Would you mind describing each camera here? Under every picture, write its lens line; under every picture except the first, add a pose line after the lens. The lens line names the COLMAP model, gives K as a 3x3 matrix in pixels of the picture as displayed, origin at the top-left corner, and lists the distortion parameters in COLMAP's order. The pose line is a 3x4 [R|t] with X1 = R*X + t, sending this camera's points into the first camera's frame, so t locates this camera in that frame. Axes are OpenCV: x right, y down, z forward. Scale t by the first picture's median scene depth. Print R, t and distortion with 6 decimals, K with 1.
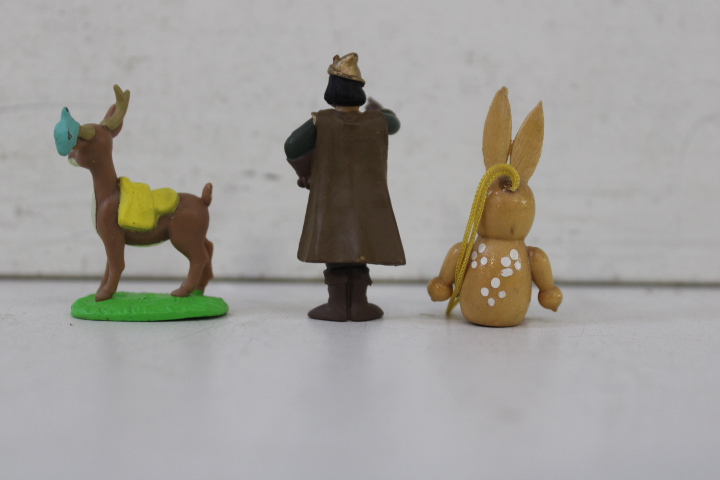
lens RADIAL K [[1033.2, 0, 357.6], [0, 1033.2, 238.1], [0, 0, 1]] dist [-0.029518, 0.000000]
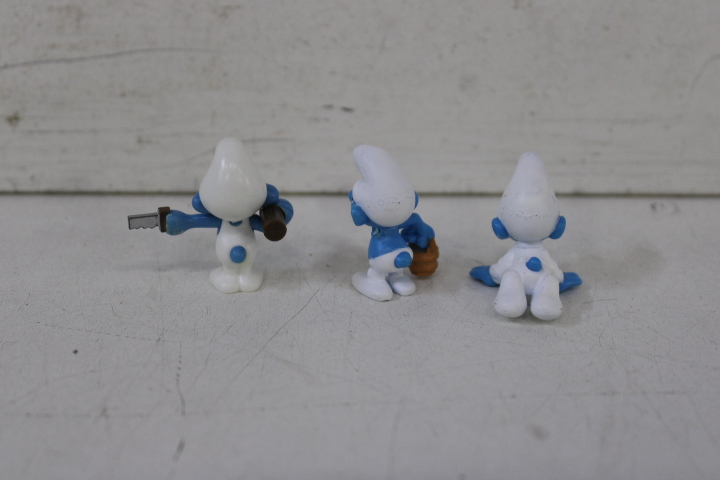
lens RADIAL K [[1033.2, 0, 361.1], [0, 1033.2, 250.1], [0, 0, 1]] dist [-0.029518, 0.000000]
pose [[0.999906, 0.004111, -0.013046, -0.050264], [0.000435, 0.943736, 0.330699, -0.301029], [0.013671, -0.330673, 0.943646, -0.185907]]
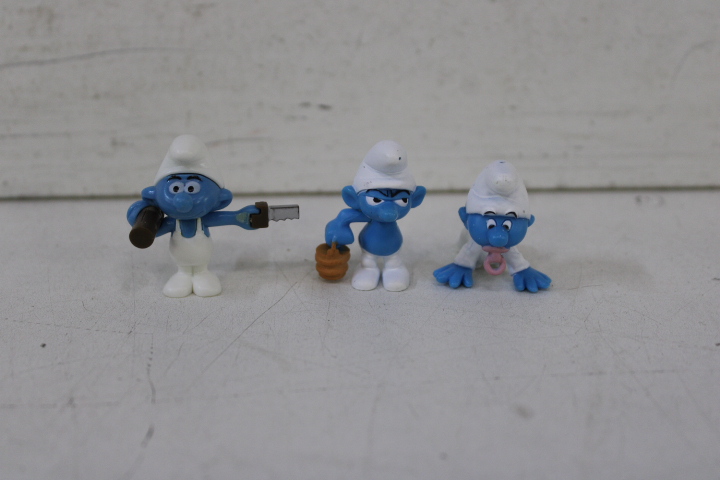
lens RADIAL K [[1033.2, 0, 360.0], [0, 1033.2, 247.1], [0, 0, 1]] dist [-0.029518, 0.000000]
pose [[0.999822, -0.017614, -0.006793, -0.036998], [0.018827, 0.956760, 0.290270, -0.247550], [0.001387, -0.290346, 0.956921, -0.176789]]
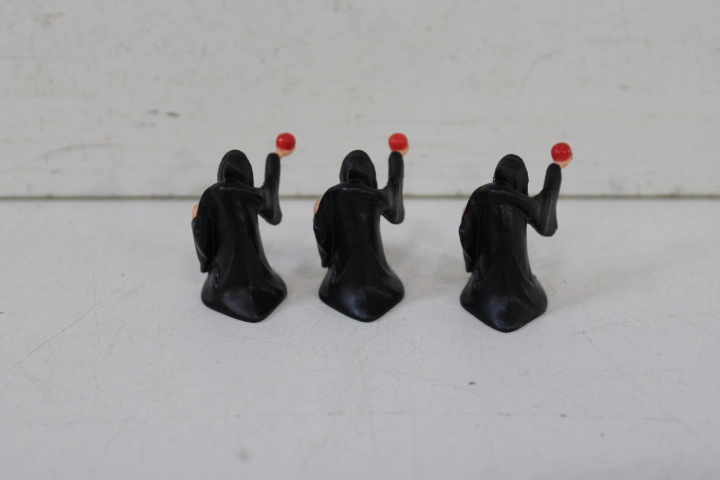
lens RADIAL K [[1033.2, 0, 360.1], [0, 1033.2, 245.2], [0, 0, 1]] dist [-0.029518, 0.000000]
pose [[0.997986, 0.001383, -0.063412, 0.211526], [0.021412, 0.933725, 0.357351, -0.341818], [0.059703, -0.357989, 0.931815, -0.165136]]
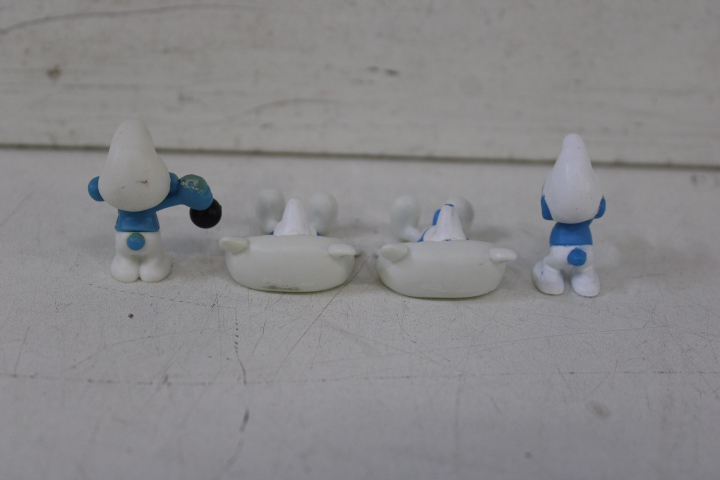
lens RADIAL K [[1033.2, 0, 362.4], [0, 1033.2, 242.1], [0, 0, 1]] dist [-0.029518, 0.000000]
pose [[0.999511, 0.031272, 0.000299, -0.110537], [-0.029125, 0.927335, 0.373098, -0.319749], [0.011390, -0.372924, 0.927792, -0.176455]]
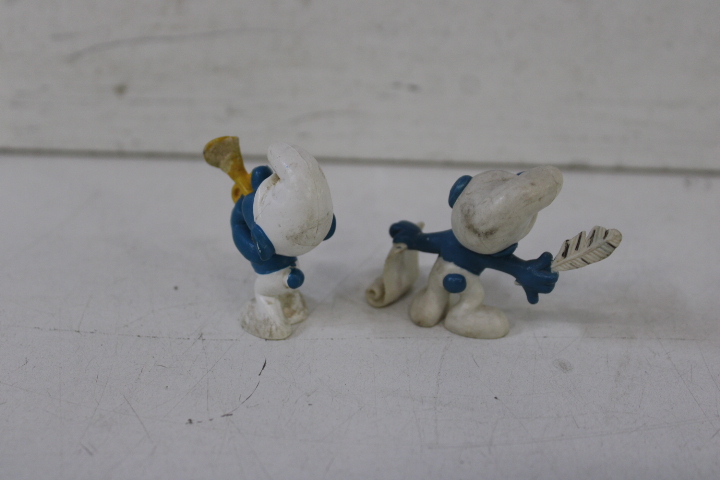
lens RADIAL K [[1033.2, 0, 365.0], [0, 1033.2, 241.6], [0, 0, 1]] dist [-0.029518, 0.000000]
pose [[0.996619, 0.036017, -0.073841, -0.038968], [-0.008188, 0.937854, 0.346935, -0.336606], [0.081748, -0.345157, 0.934978, -0.333226]]
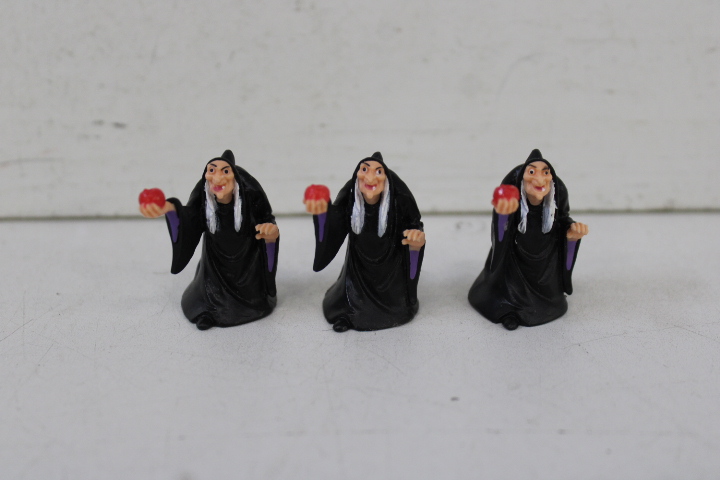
lens RADIAL K [[1033.2, 0, 358.1], [0, 1033.2, 244.8], [0, 0, 1]] dist [-0.029518, 0.000000]
pose [[0.999214, -0.013342, -0.037318, 0.209984], [0.023444, 0.958195, 0.285153, -0.243935], [0.031954, -0.285804, 0.957755, -0.081087]]
